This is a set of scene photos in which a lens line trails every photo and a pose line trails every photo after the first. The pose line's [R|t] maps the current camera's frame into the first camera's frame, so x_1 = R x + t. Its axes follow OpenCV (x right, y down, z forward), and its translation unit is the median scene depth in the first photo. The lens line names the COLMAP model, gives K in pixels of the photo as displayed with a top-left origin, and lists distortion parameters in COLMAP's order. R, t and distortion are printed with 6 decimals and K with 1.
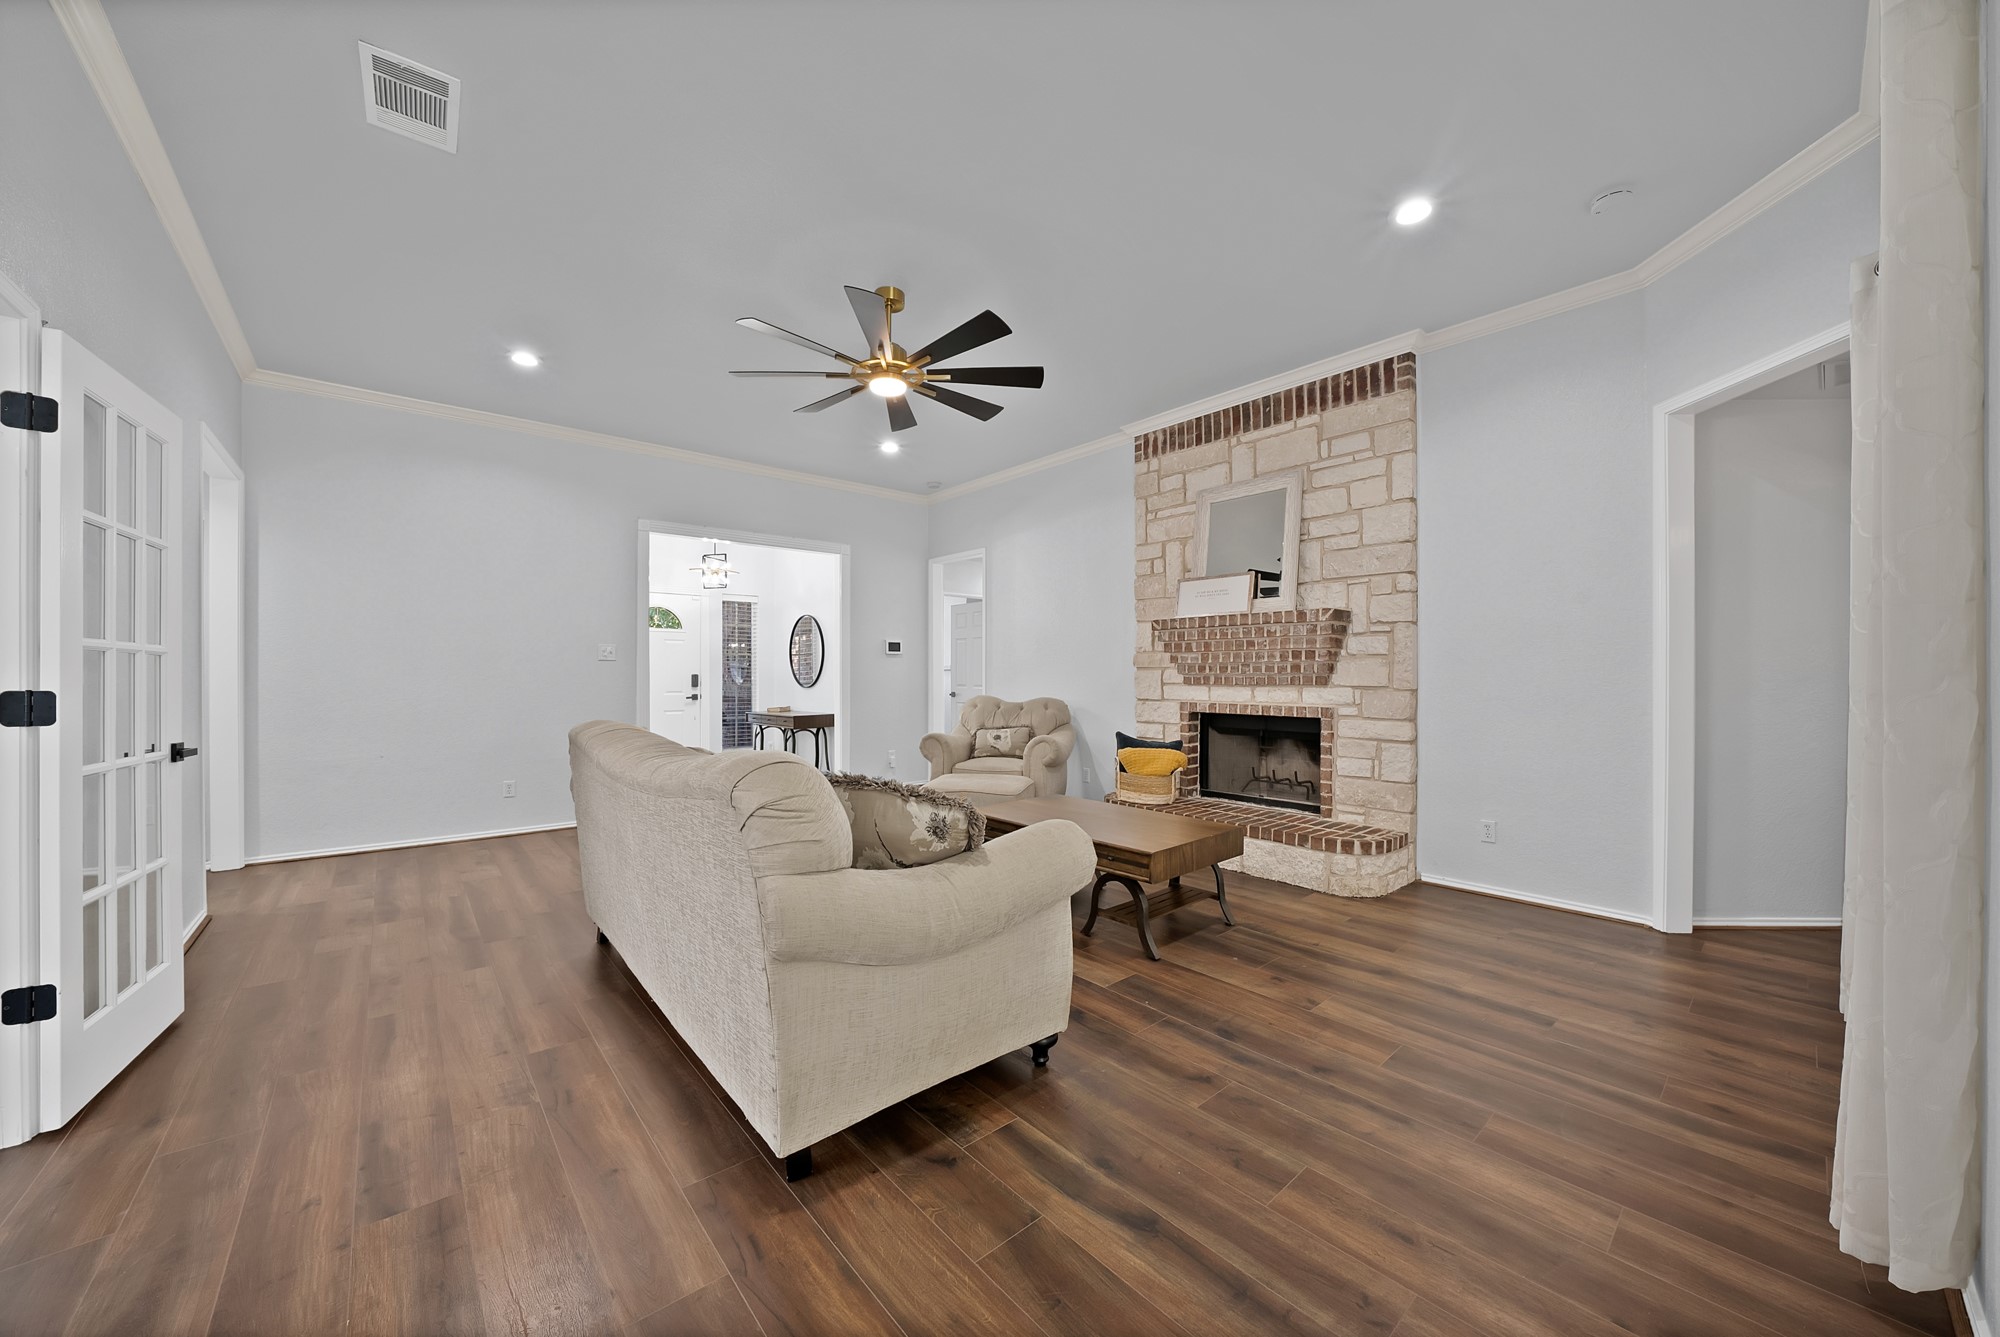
lens RADIAL K [[719.1, 0, 1002.7], [0, 719.1, 671.3], [0, 0, 1]] dist [-0.026925, 0.002132]
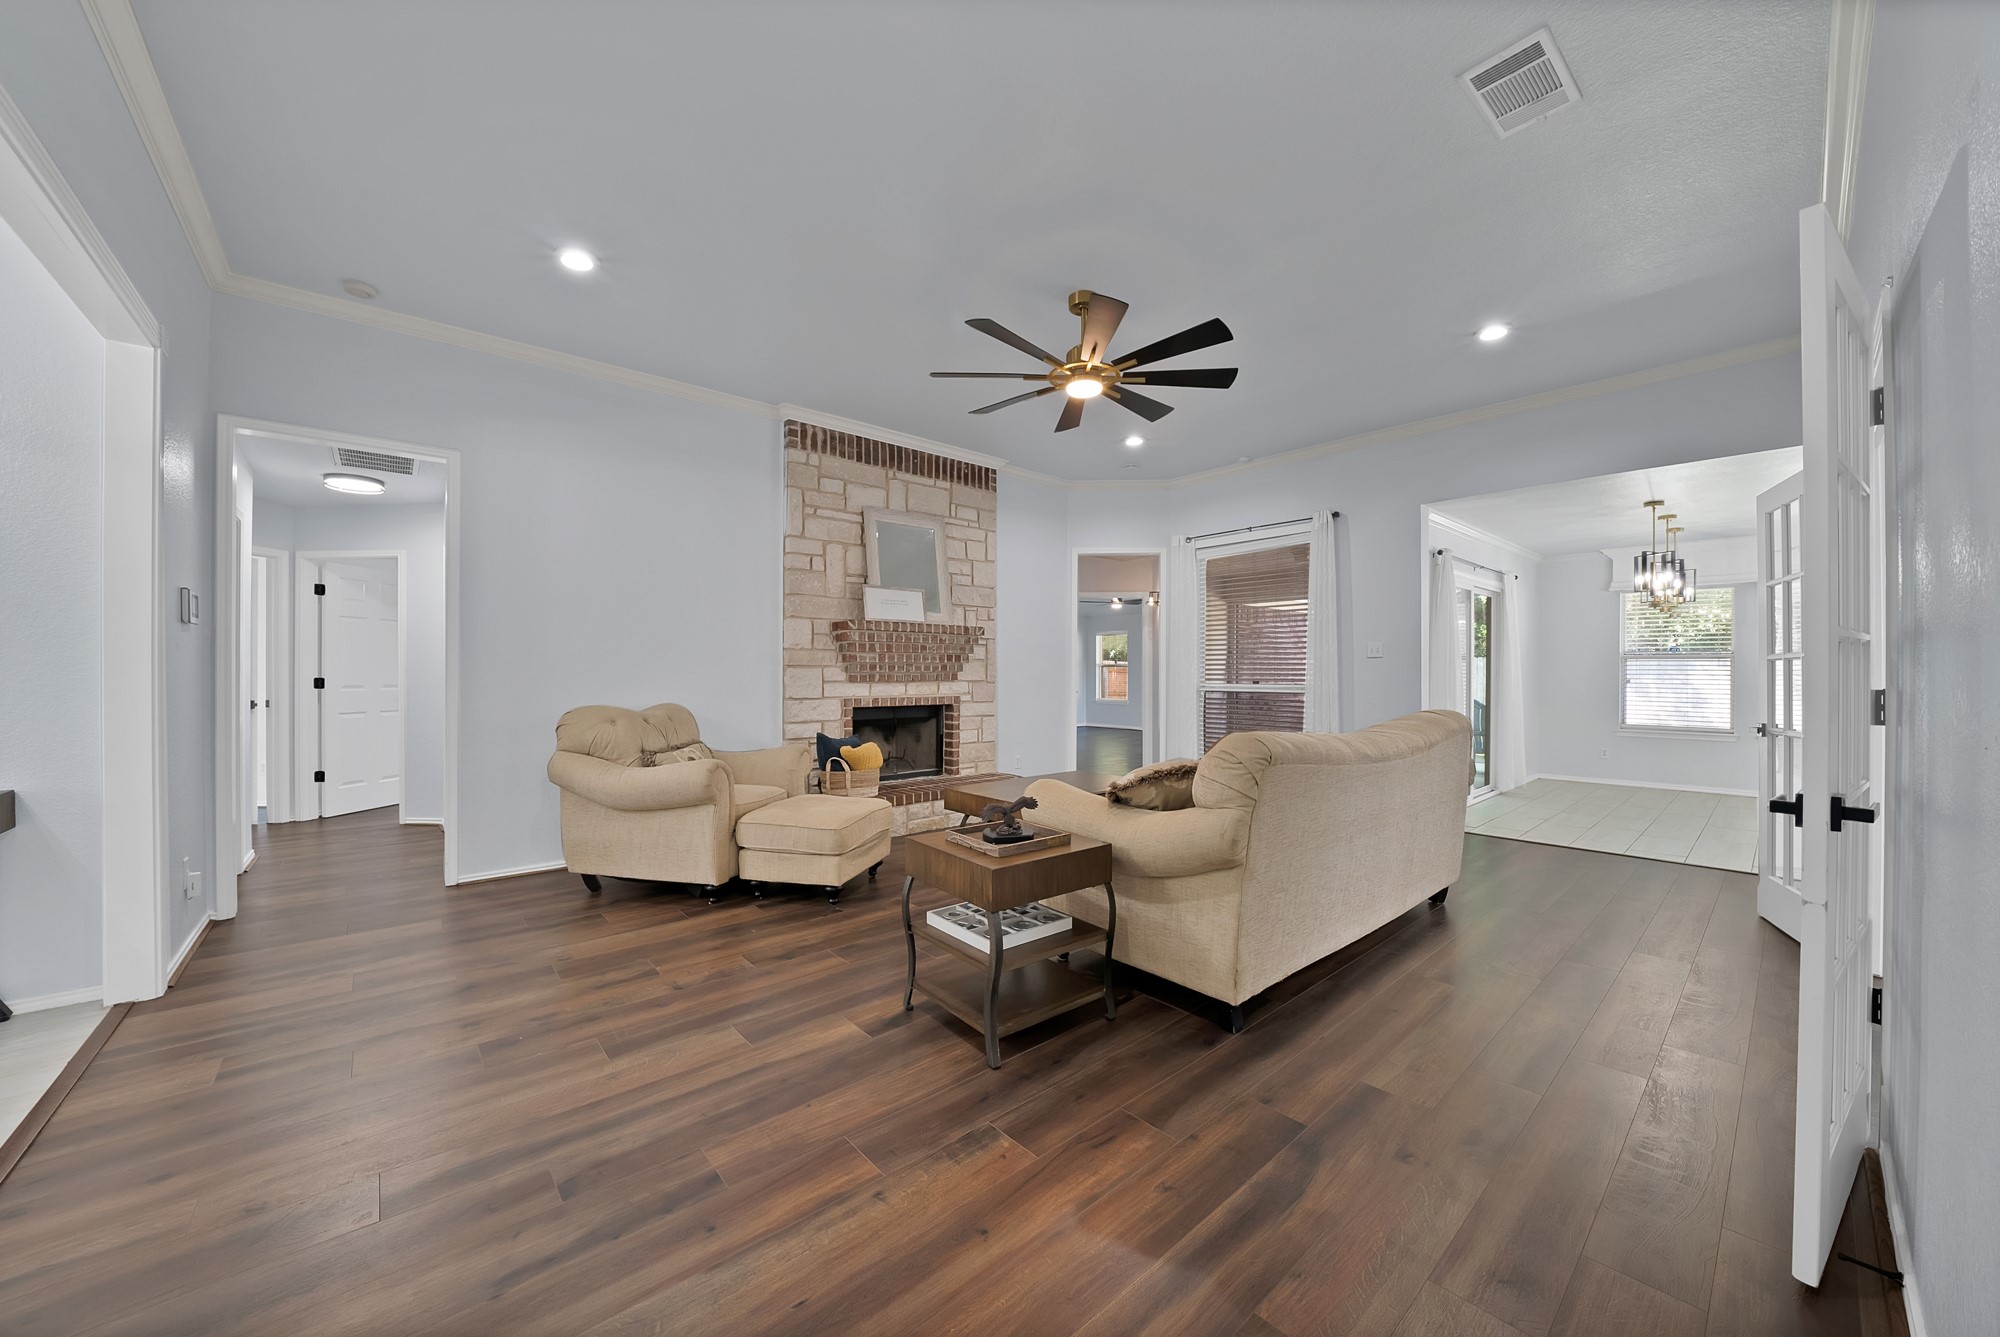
lens RADIAL K [[719.1, 0, 1018.6], [0, 719.1, 669.0], [0, 0, 1]] dist [-0.026925, 0.002132]
pose [[-0.019567, 0.004364, 0.999799, -0.843282], [-0.004020, 0.999982, -0.004443, 0.002875], [-0.999800, -0.004106, -0.019549, 0.800074]]
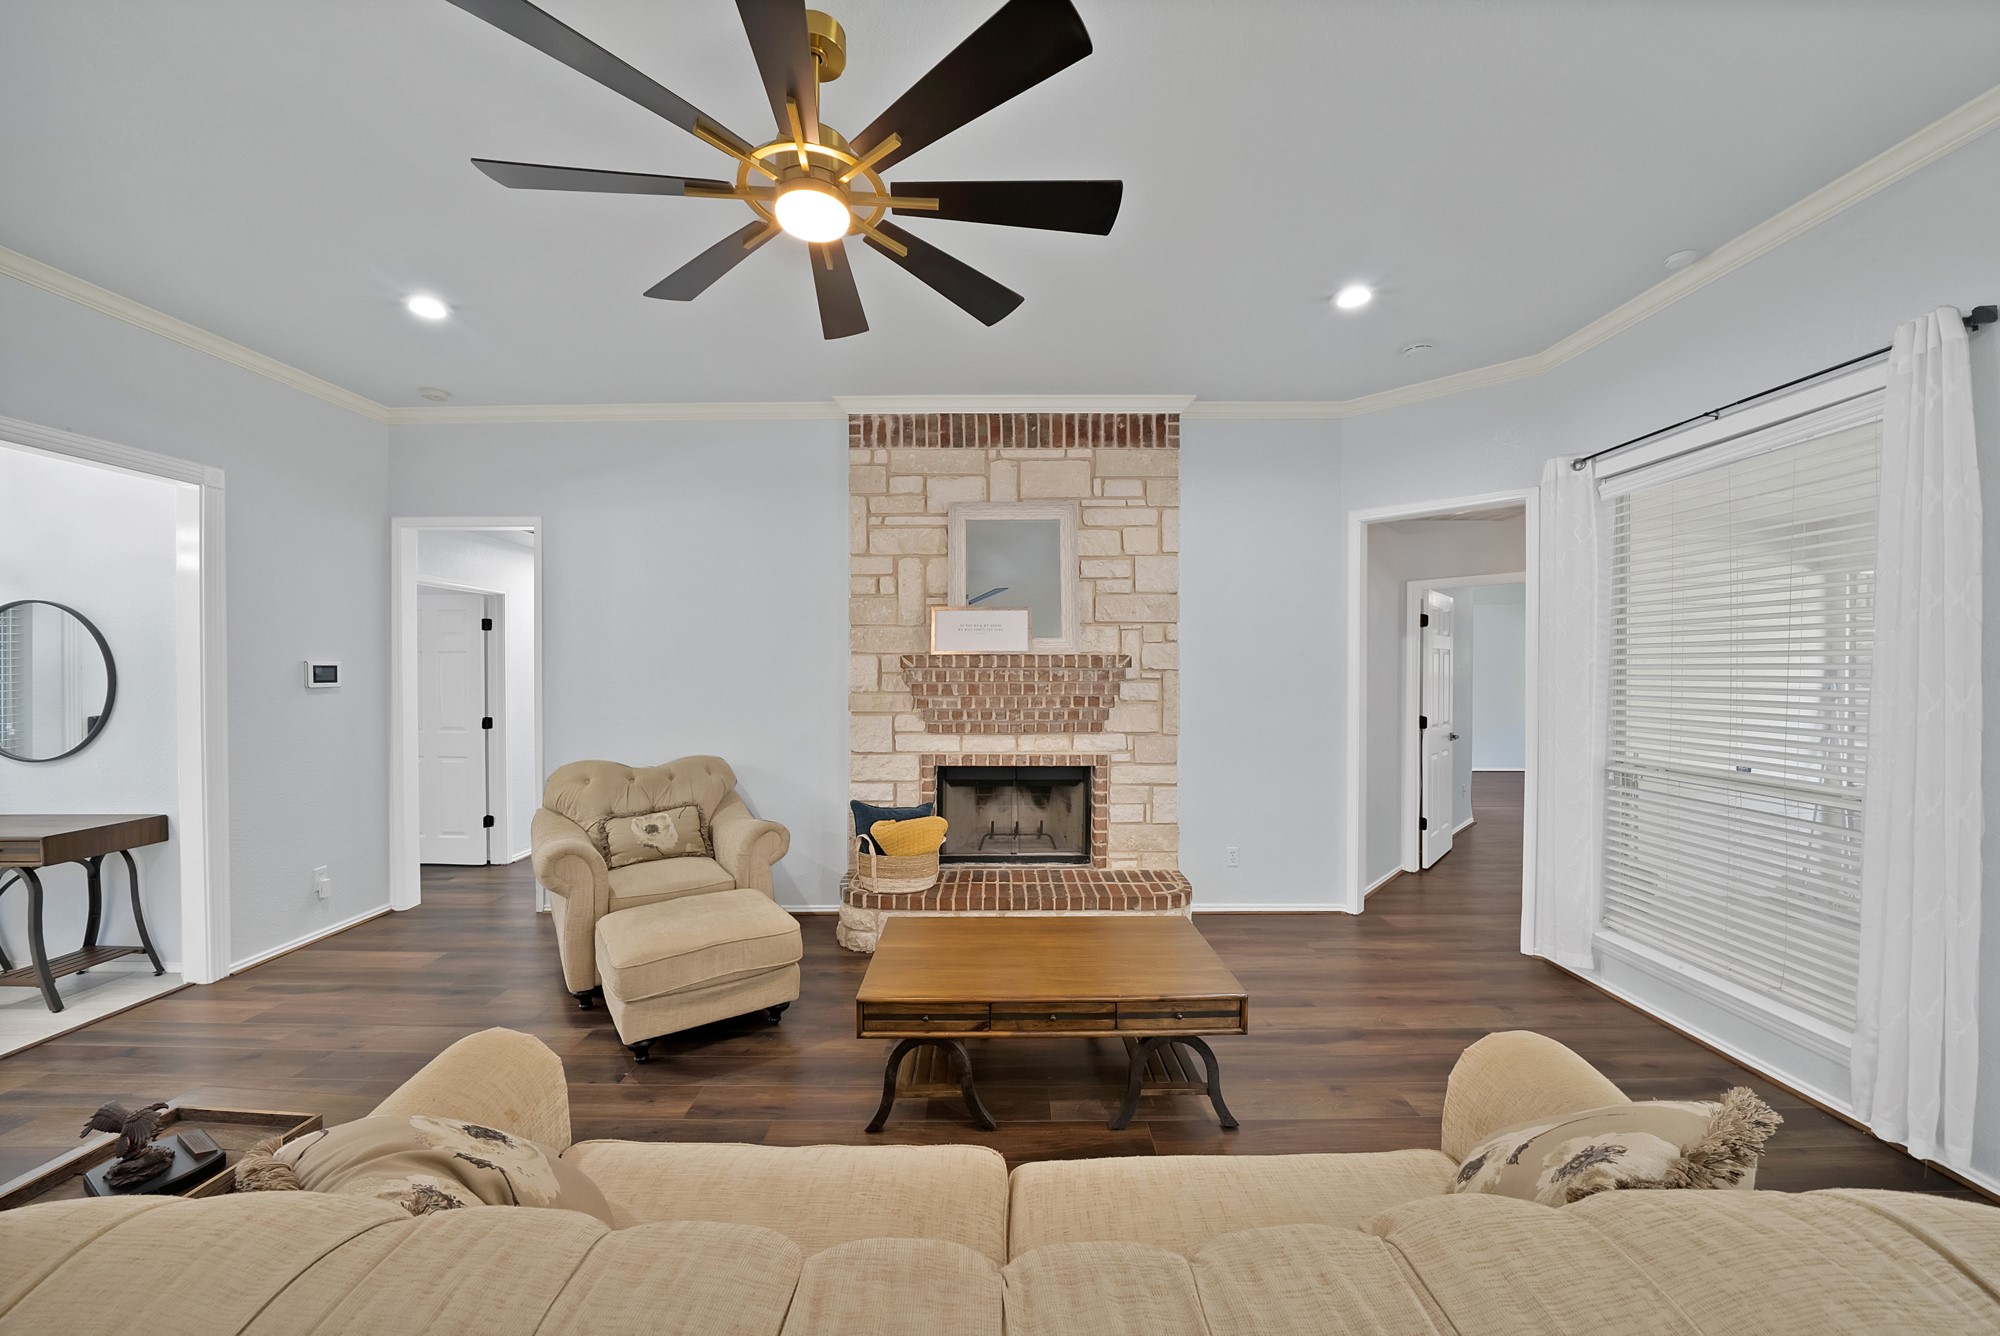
lens RADIAL K [[719.1, 0, 1006.3], [0, 719.1, 676.3], [0, 0, 1]] dist [-0.026925, 0.002132]
pose [[0.652270, -0.003465, 0.757979, -0.326162], [-0.000891, 0.999985, 0.005338, -0.053885], [-0.757987, -0.004157, 0.652257, 0.408614]]
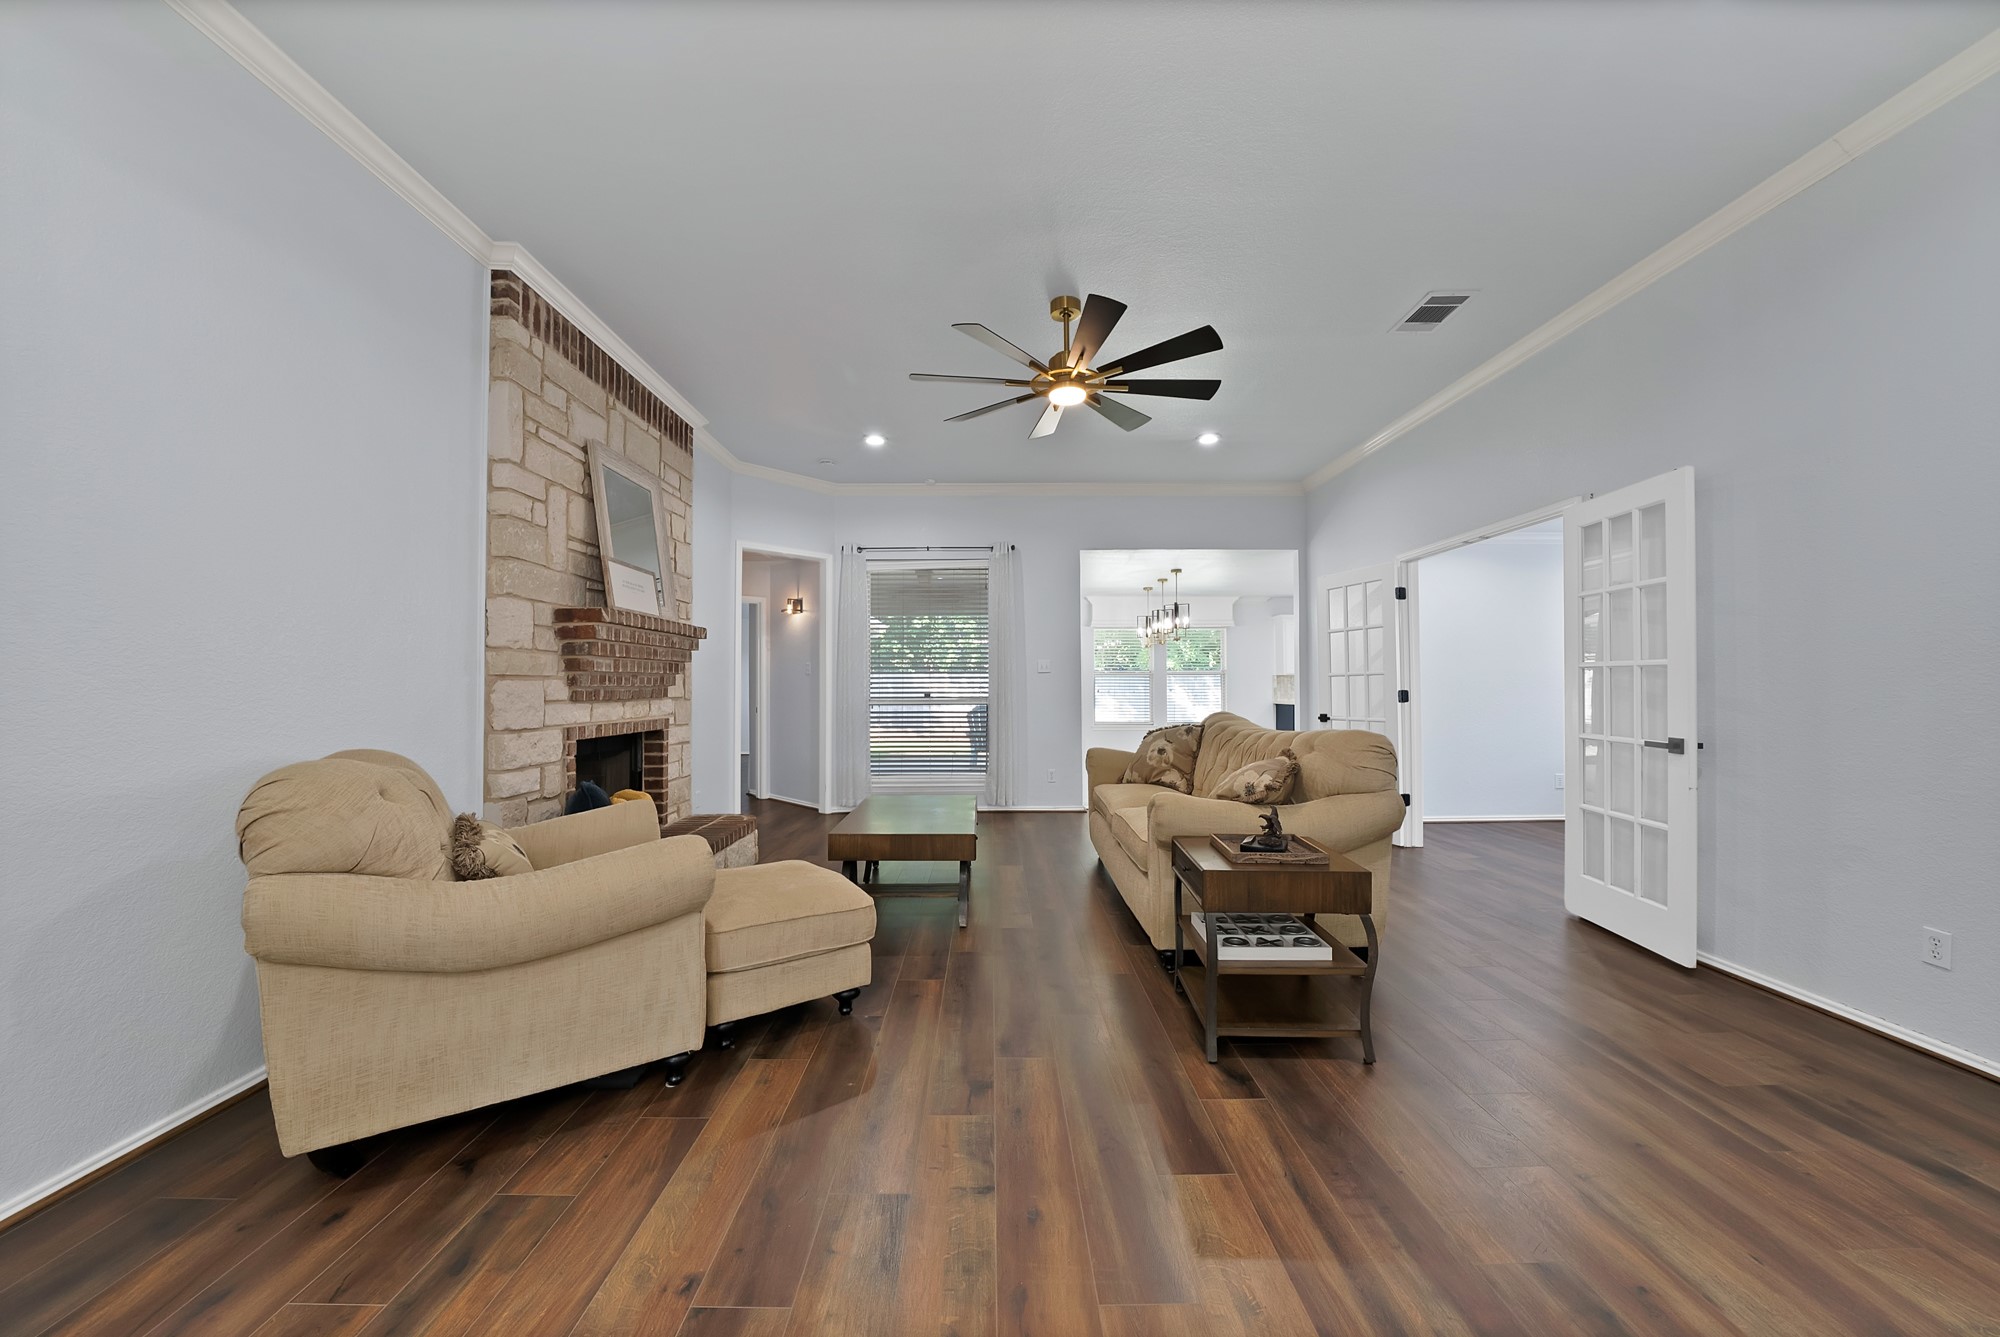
lens RADIAL K [[719.1, 0, 993.9], [0, 719.1, 672.8], [0, 0, 1]] dist [-0.026925, 0.002132]
pose [[-0.757836, 0.015321, 0.652265, -0.522367], [0.002068, 0.999776, -0.021081, 0.005920], [-0.652442, -0.014627, -0.757698, 1.304943]]
